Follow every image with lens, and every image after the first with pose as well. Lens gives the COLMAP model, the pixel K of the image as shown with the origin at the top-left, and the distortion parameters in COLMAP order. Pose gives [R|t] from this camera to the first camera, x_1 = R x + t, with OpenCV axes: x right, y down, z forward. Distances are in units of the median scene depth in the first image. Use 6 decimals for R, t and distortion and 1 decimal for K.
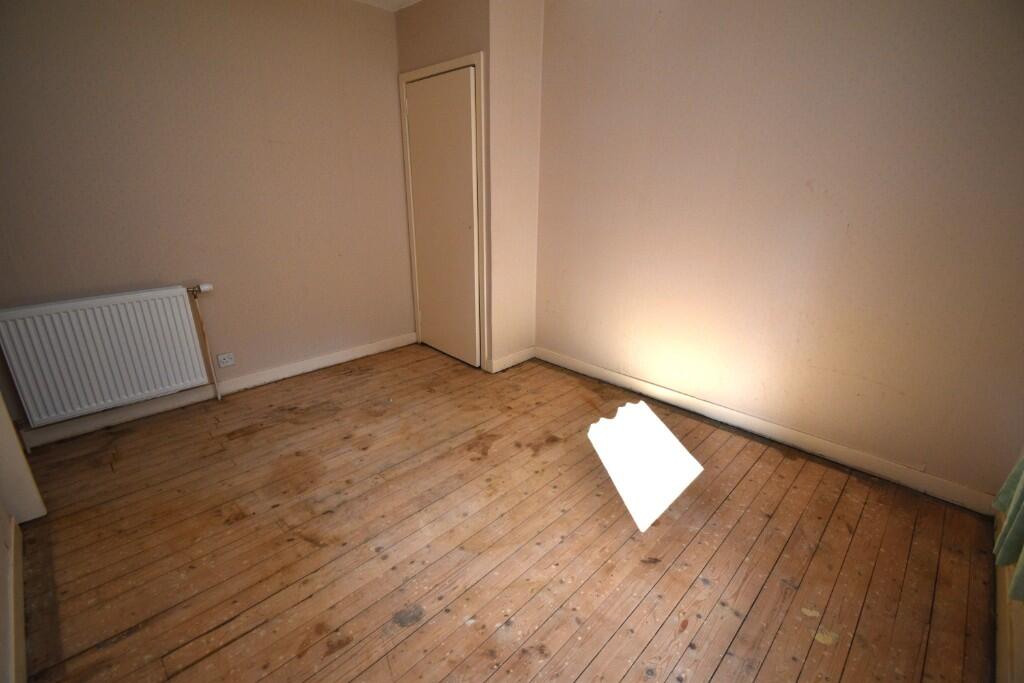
lens RADIAL K [[461.2, 0, 512.0], [0, 461.2, 341.5], [0, 0, 1]] dist [0.021904, -0.029157]
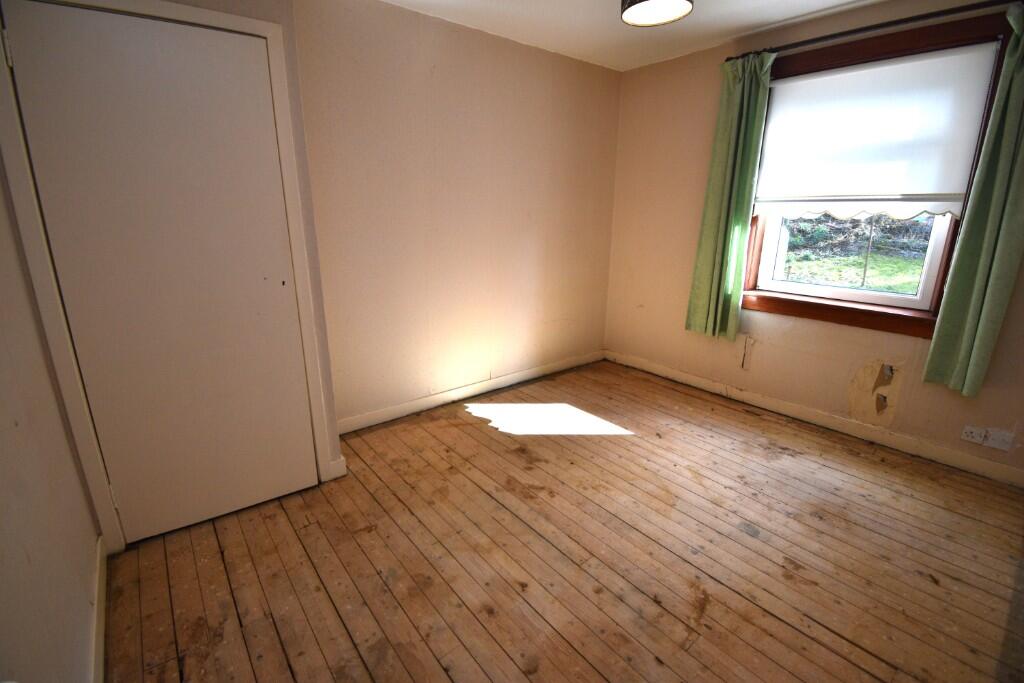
lens RADIAL K [[451.7, 0, 512.0], [0, 451.7, 341.5], [0, 0, 1]] dist [0.020854, -0.025399]
pose [[0.105775, -0.277622, 0.954850, -0.886344], [0.317281, 0.919468, 0.232187, -0.286132], [-0.942414, 0.278396, 0.185341, 0.777962]]
